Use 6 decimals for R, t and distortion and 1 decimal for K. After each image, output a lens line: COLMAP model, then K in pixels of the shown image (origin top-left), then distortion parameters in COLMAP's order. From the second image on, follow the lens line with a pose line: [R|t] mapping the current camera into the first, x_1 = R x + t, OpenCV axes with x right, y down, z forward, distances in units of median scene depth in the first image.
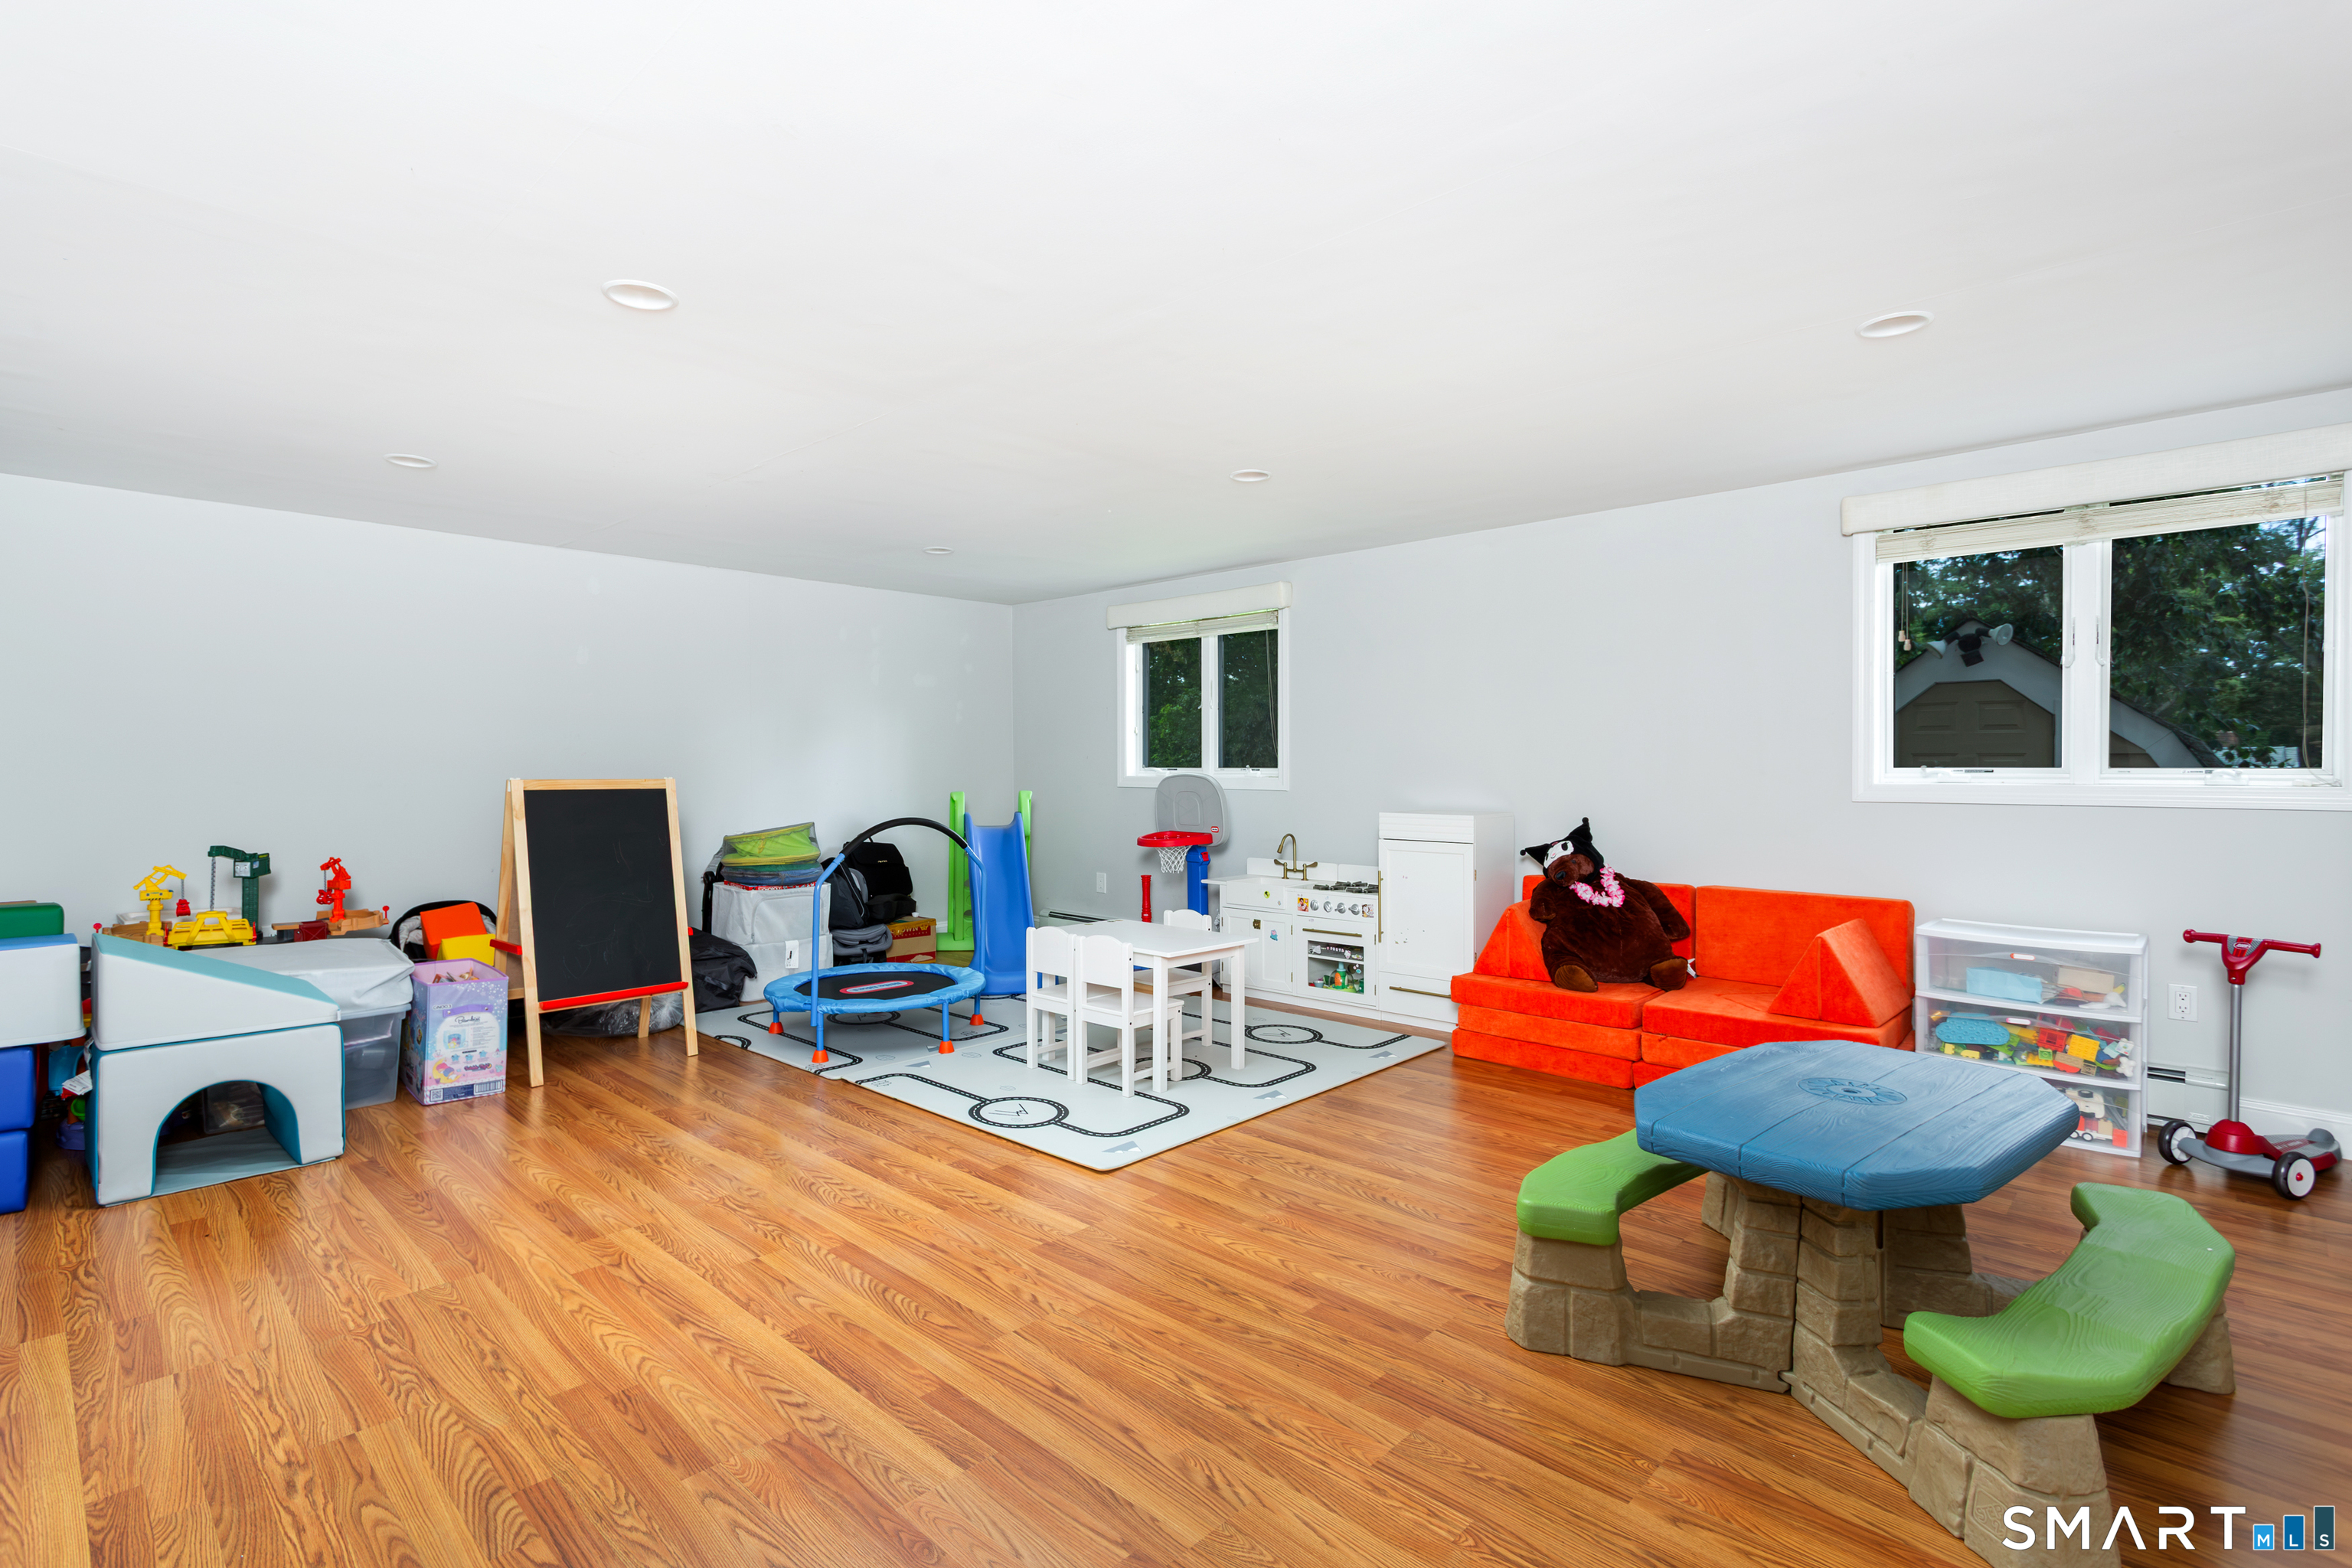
lens RADIAL K [[1105.2, 0, 1151.7], [0, 1105.2, 777.4], [0, 0, 1]] dist [-0.000288, -0.000070]
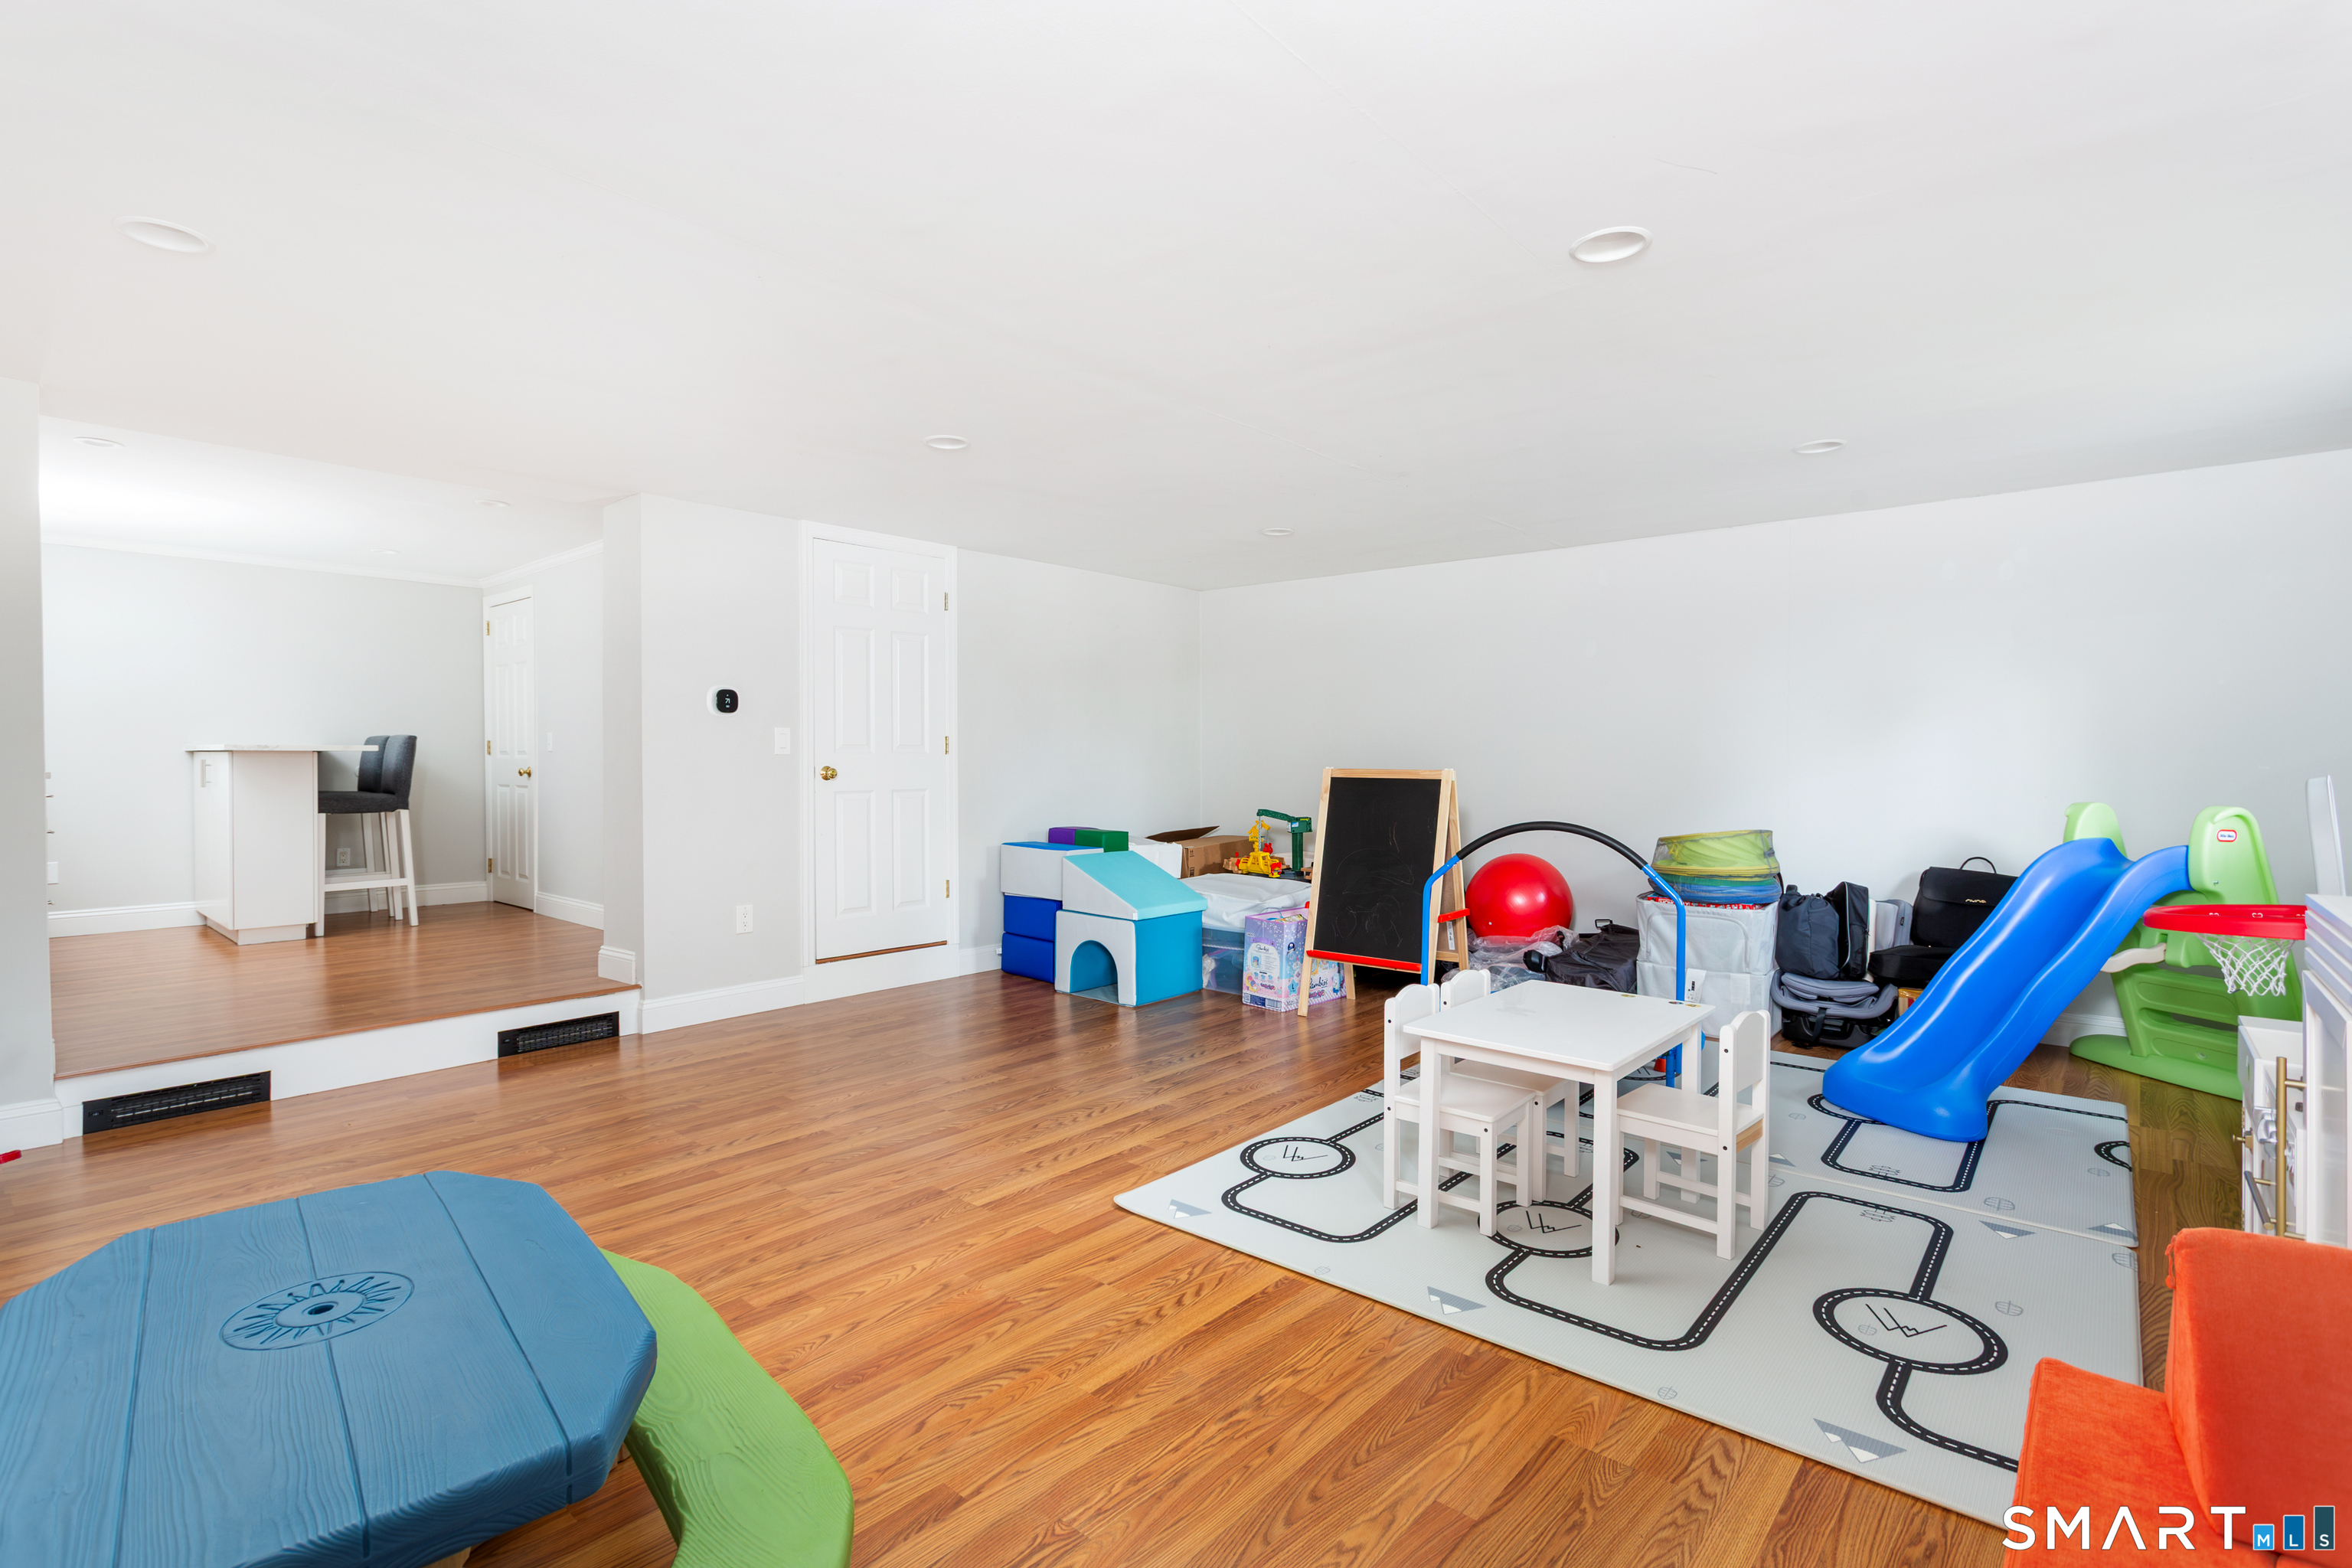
lens RADIAL K [[1105.2, 0, 1151.7], [0, 1105.2, 777.4], [0, 0, 1]] dist [-0.000288, -0.000070]
pose [[0.042784, 0.016754, -0.998944, 0.862071], [-0.010705, 0.999810, 0.016310, -0.008969], [0.999027, 0.009995, 0.042955, 0.990668]]
